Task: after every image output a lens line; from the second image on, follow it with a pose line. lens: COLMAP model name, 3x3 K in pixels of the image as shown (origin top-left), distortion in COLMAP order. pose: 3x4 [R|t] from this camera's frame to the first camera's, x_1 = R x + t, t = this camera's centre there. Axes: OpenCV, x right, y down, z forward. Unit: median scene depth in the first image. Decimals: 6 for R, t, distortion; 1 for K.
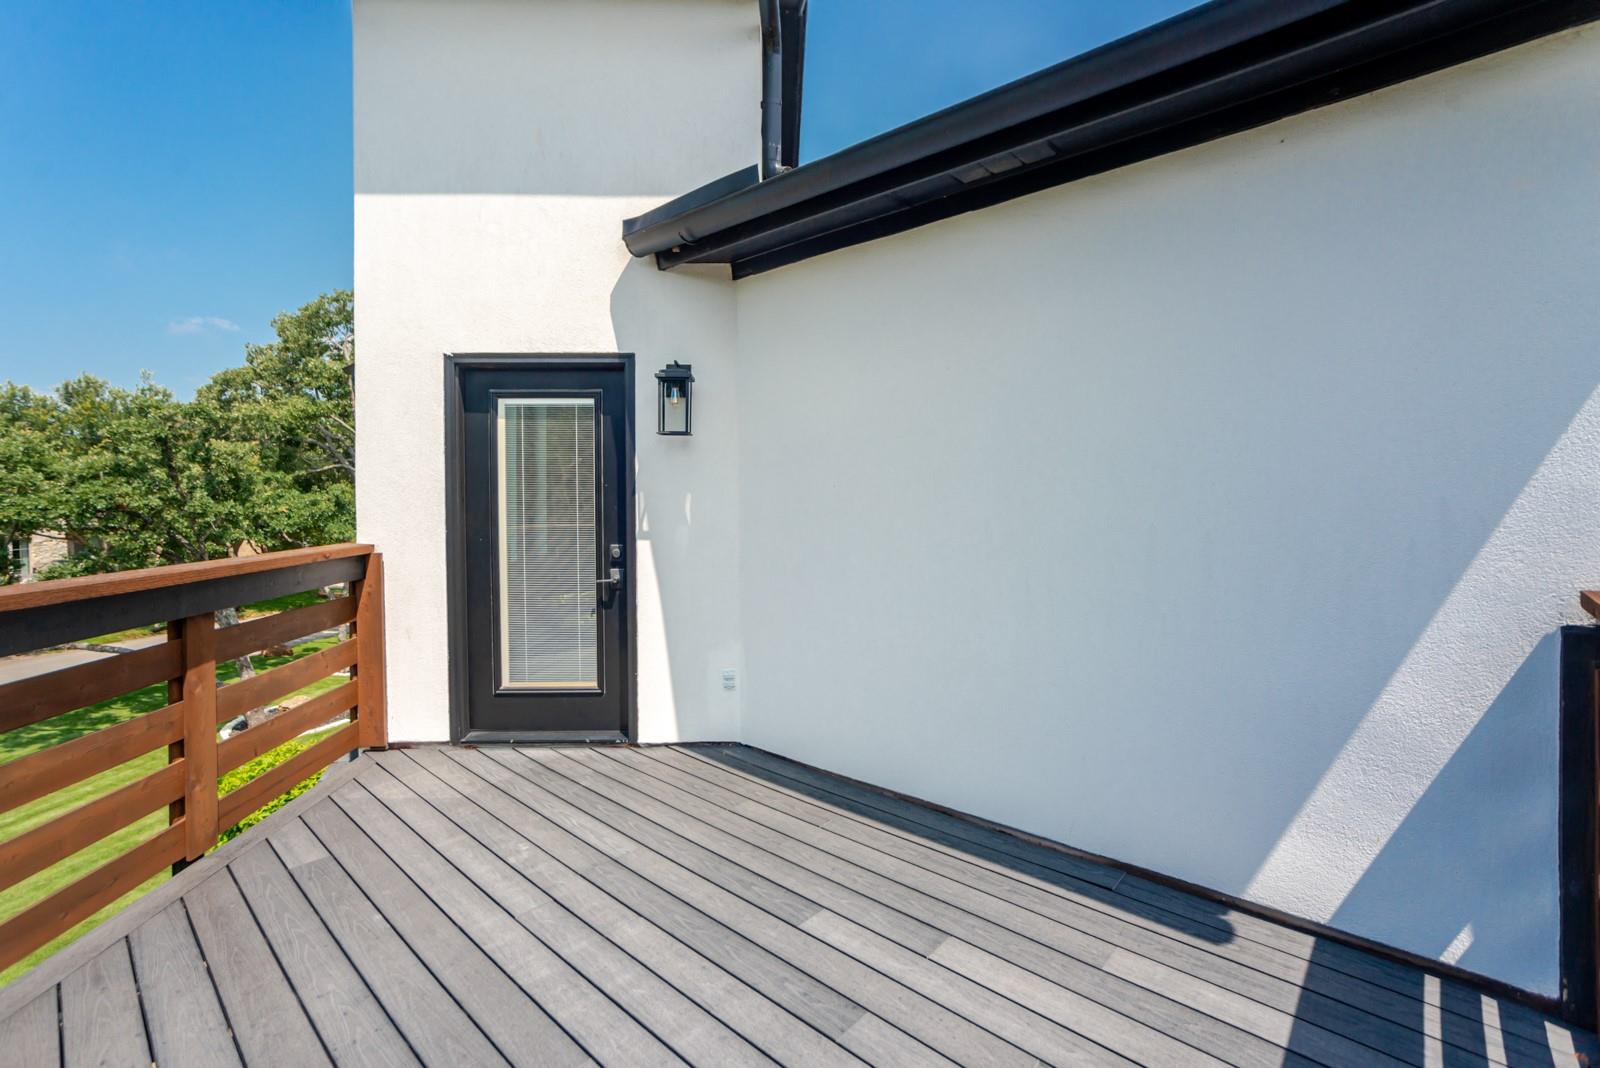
lens RADIAL K [[717.6, 0, 798.6], [0, 717.6, 516.7], [0, 0, 1]] dist [-0.001485, -0.000004]
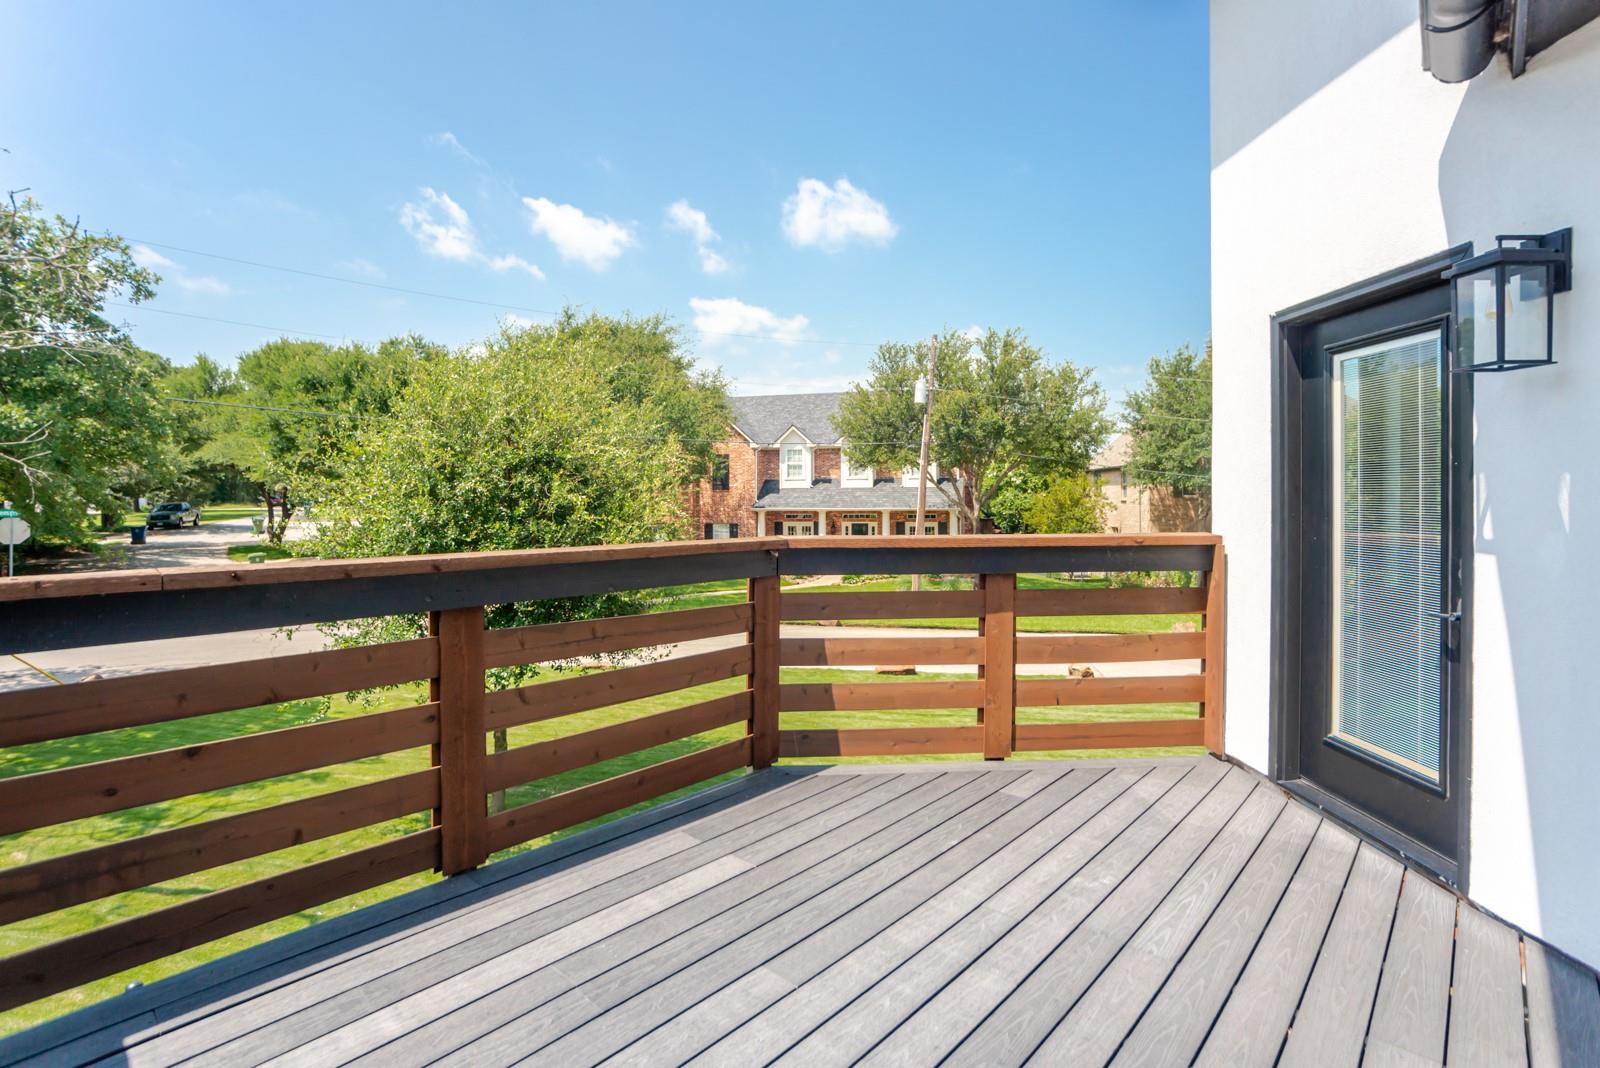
lens RADIAL K [[773.9, 0, 801.5], [0, 773.9, 488.3], [0, 0, 1]] dist [0.001066, 0.000660]
pose [[0.022622, -0.003841, -0.999737, 0.406167], [-0.028849, 0.999574, -0.004493, -0.002355], [0.999328, 0.028943, 0.022501, 0.432175]]
